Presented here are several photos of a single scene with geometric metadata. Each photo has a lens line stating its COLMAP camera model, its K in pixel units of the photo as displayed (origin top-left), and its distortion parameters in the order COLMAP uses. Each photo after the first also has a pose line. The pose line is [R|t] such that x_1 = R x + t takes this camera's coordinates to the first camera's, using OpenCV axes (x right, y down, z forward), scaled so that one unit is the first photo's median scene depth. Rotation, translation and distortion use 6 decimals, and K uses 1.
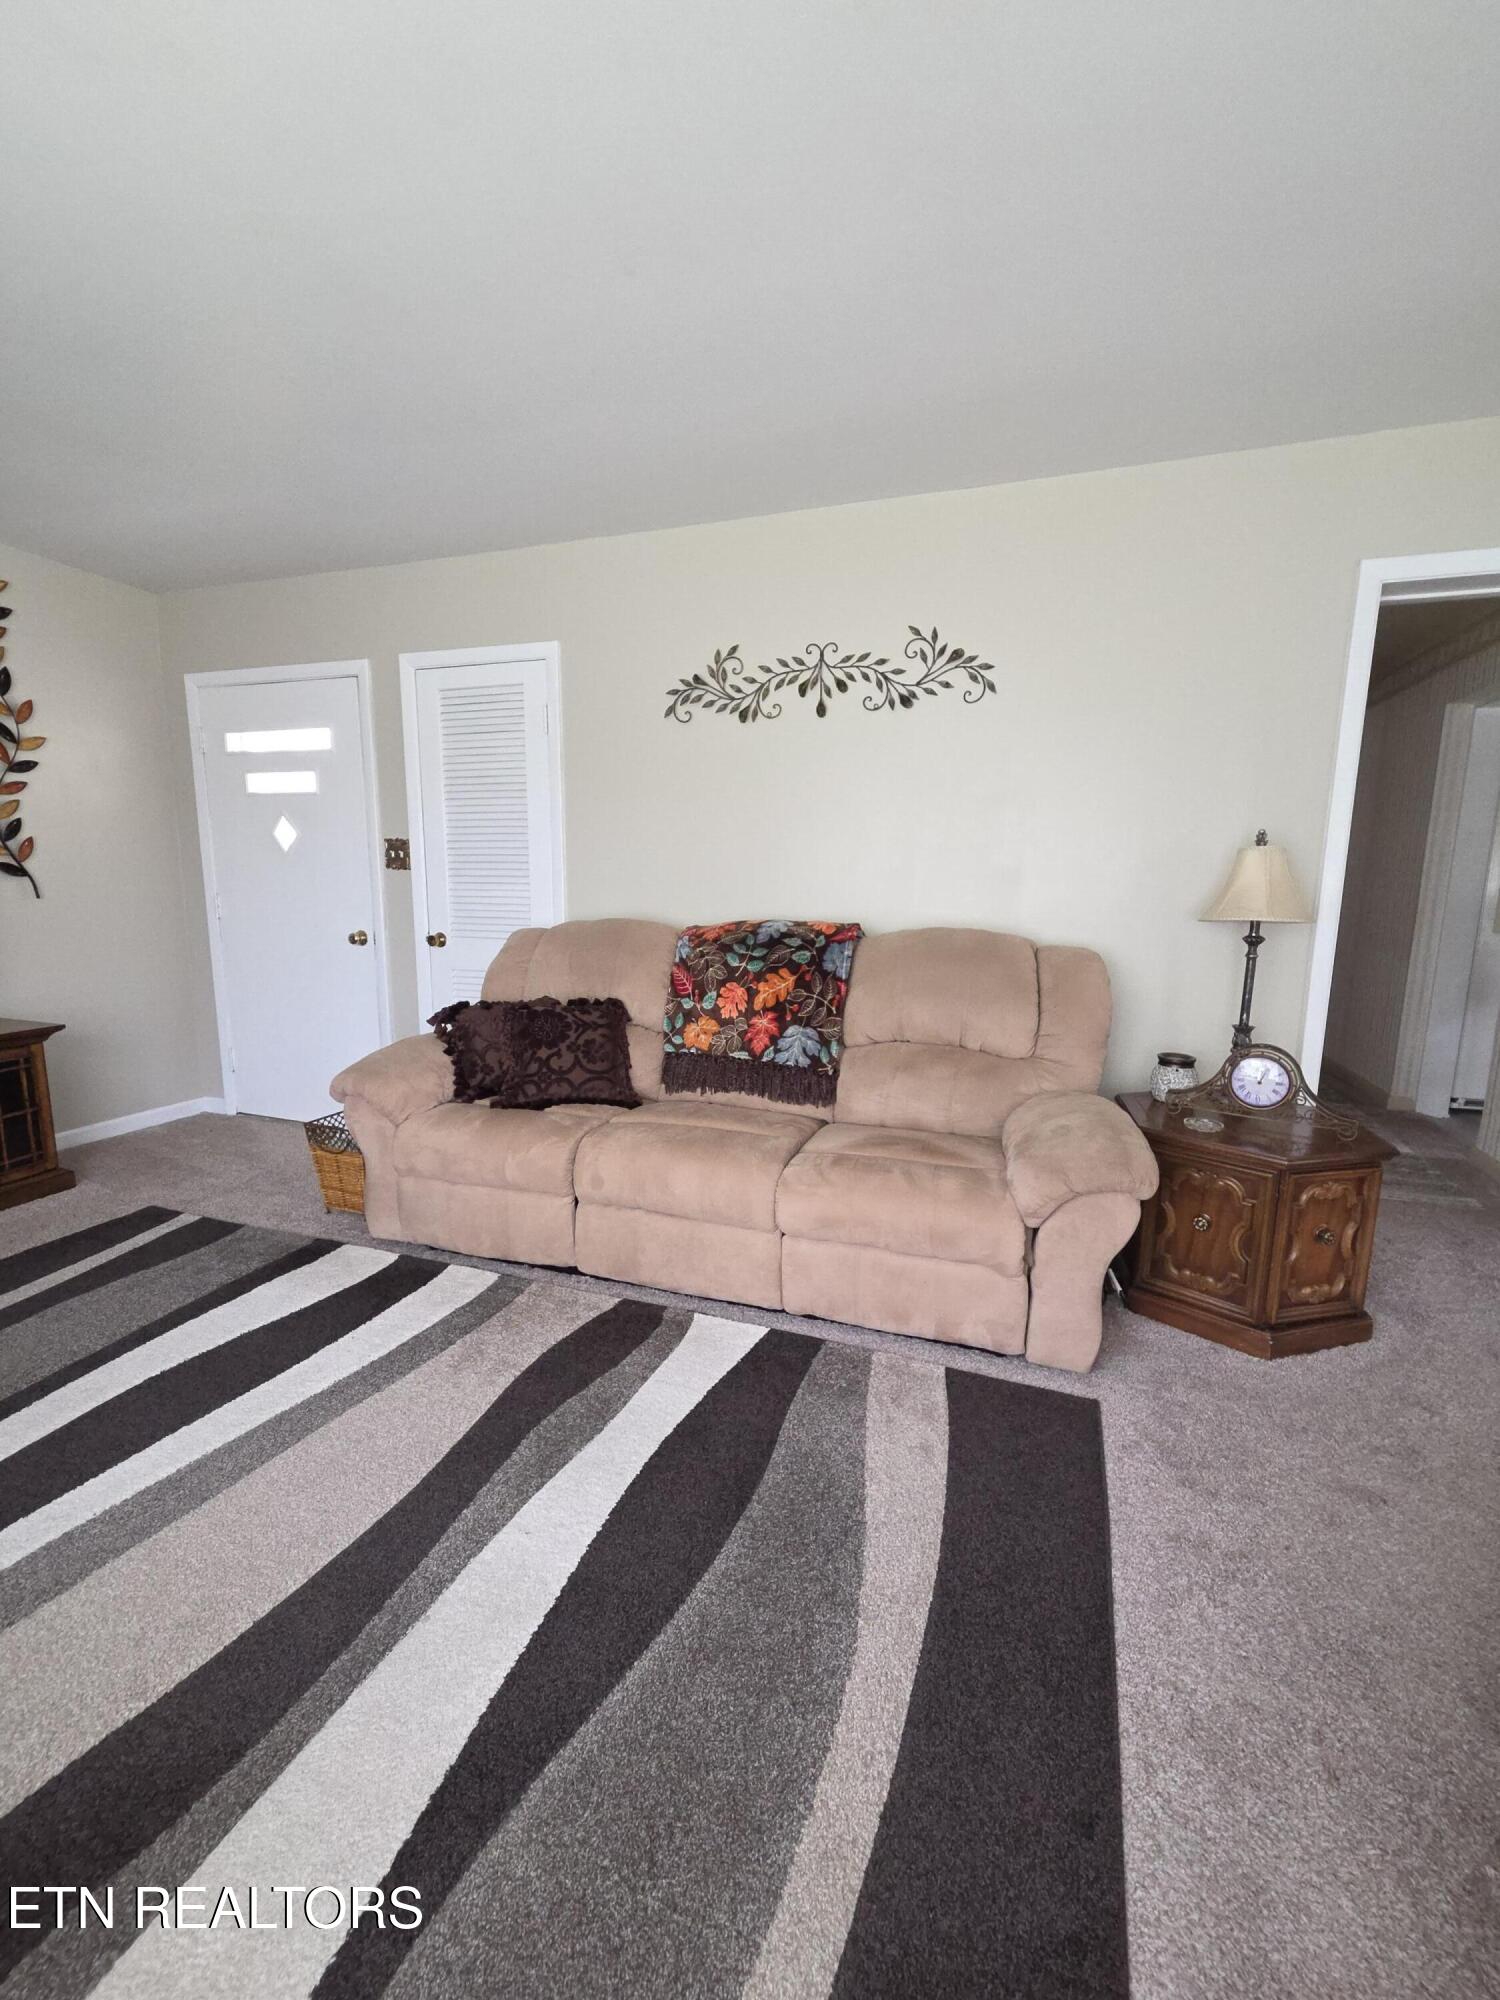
lens RADIAL K [[811.9, 0, 753.1], [0, 811.9, 1008.8], [0, 0, 1]] dist [0.000492, 0.000171]
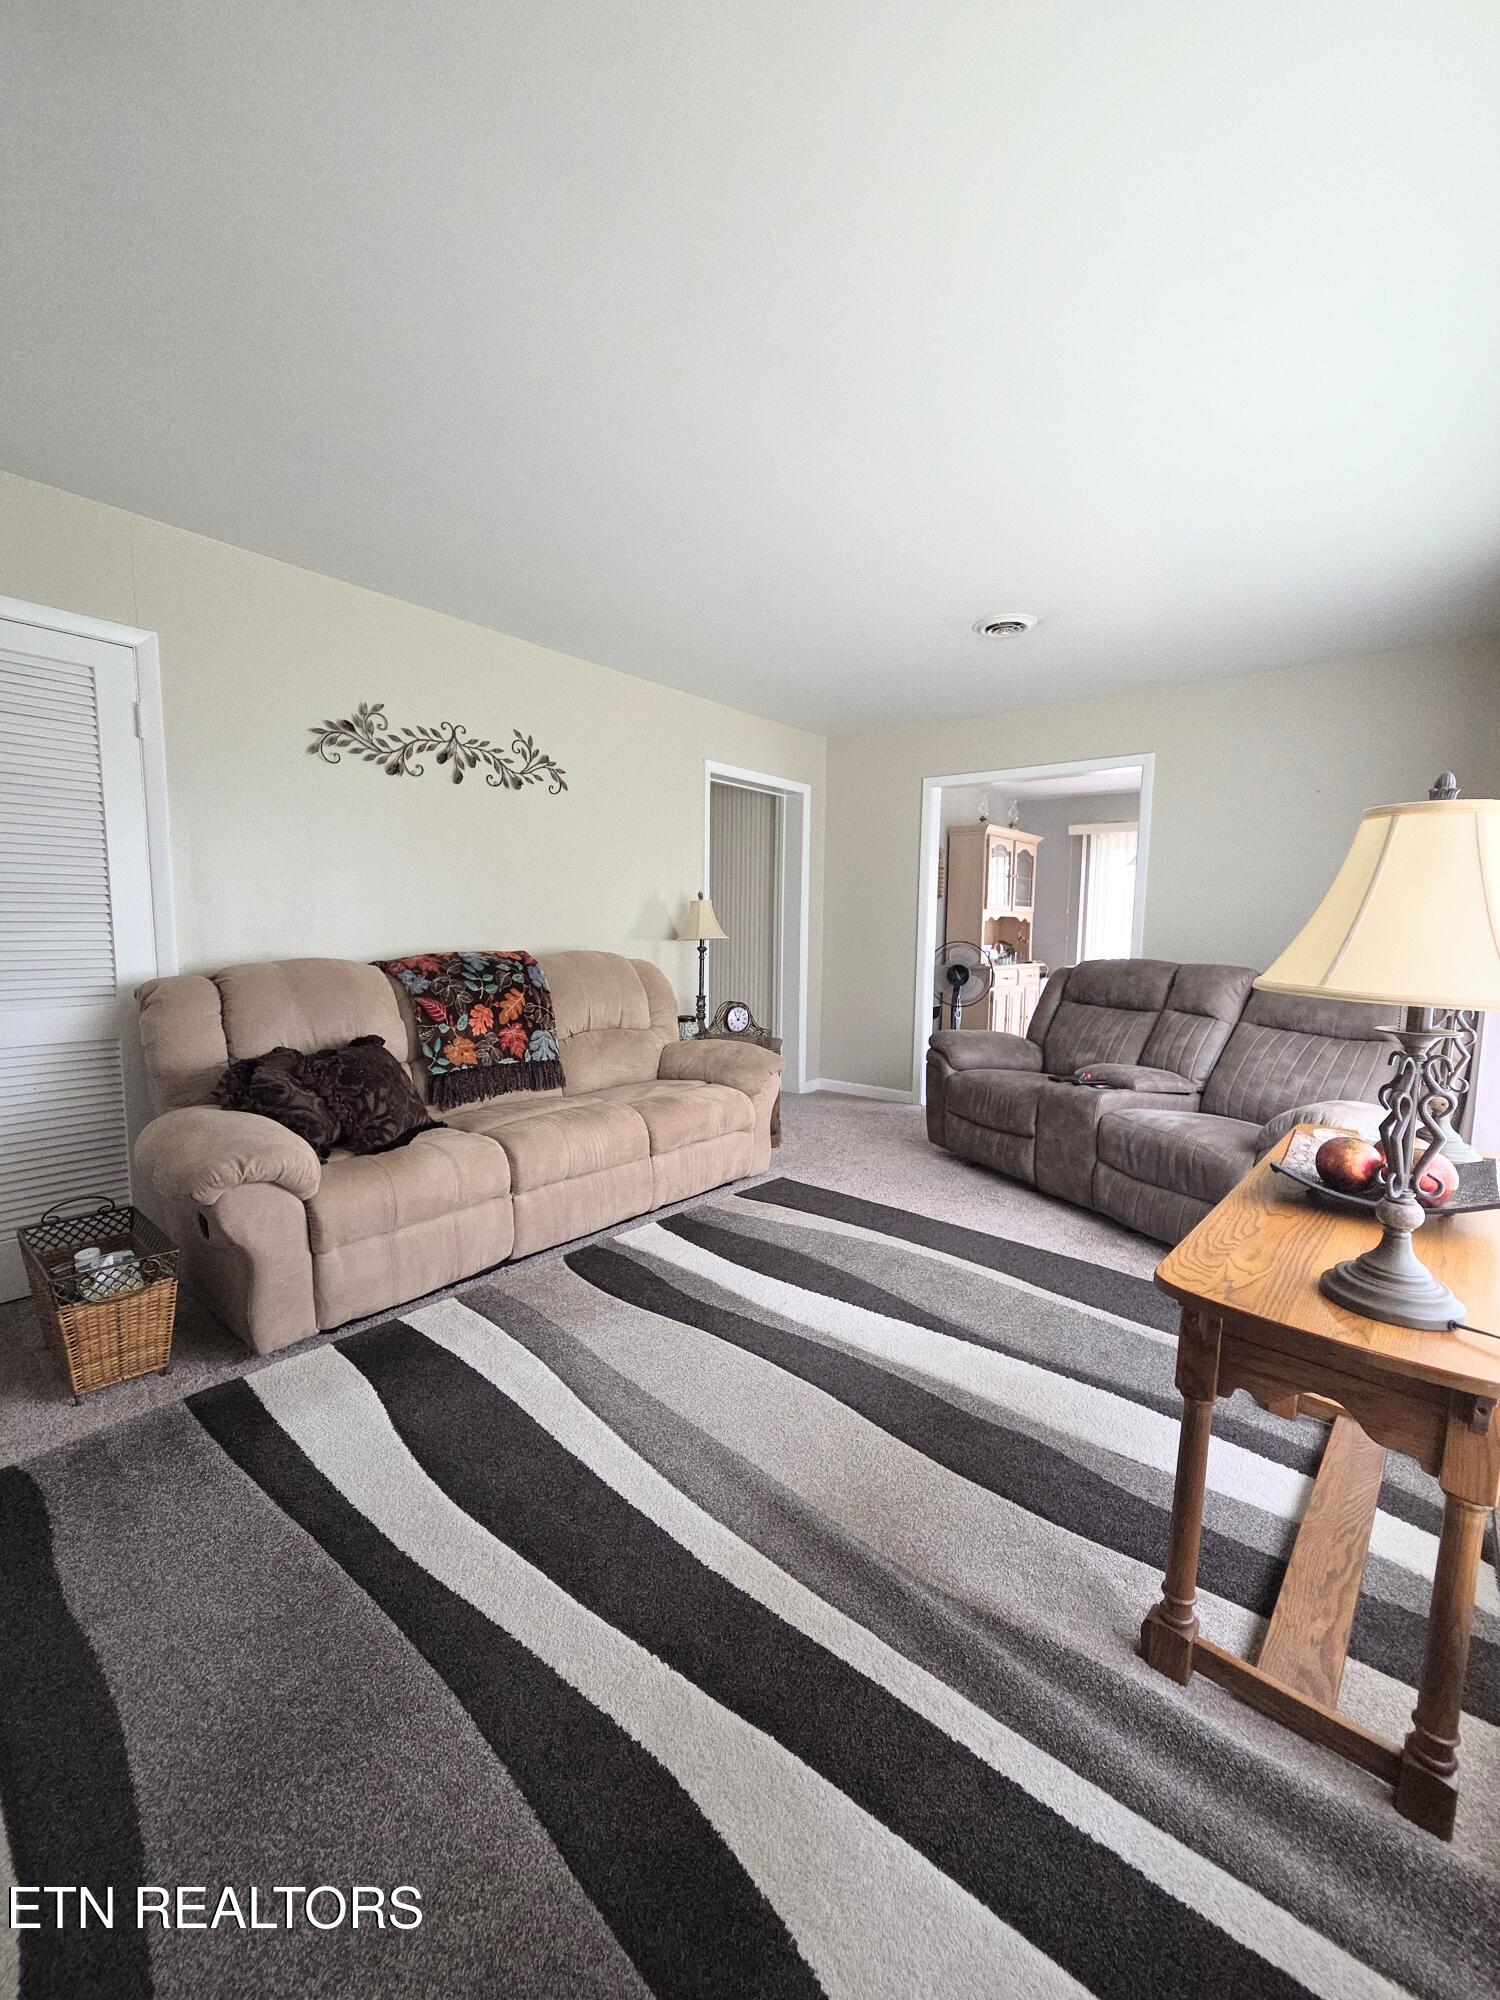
lens RADIAL K [[811.9, 0, 753.1], [0, 811.9, 1008.8], [0, 0, 1]] dist [0.000492, 0.000171]
pose [[0.349812, -0.106929, 0.930698, -0.973249], [0.142805, 0.987941, 0.059831, -0.039396], [-0.925872, 0.111979, 0.360863, 0.202837]]
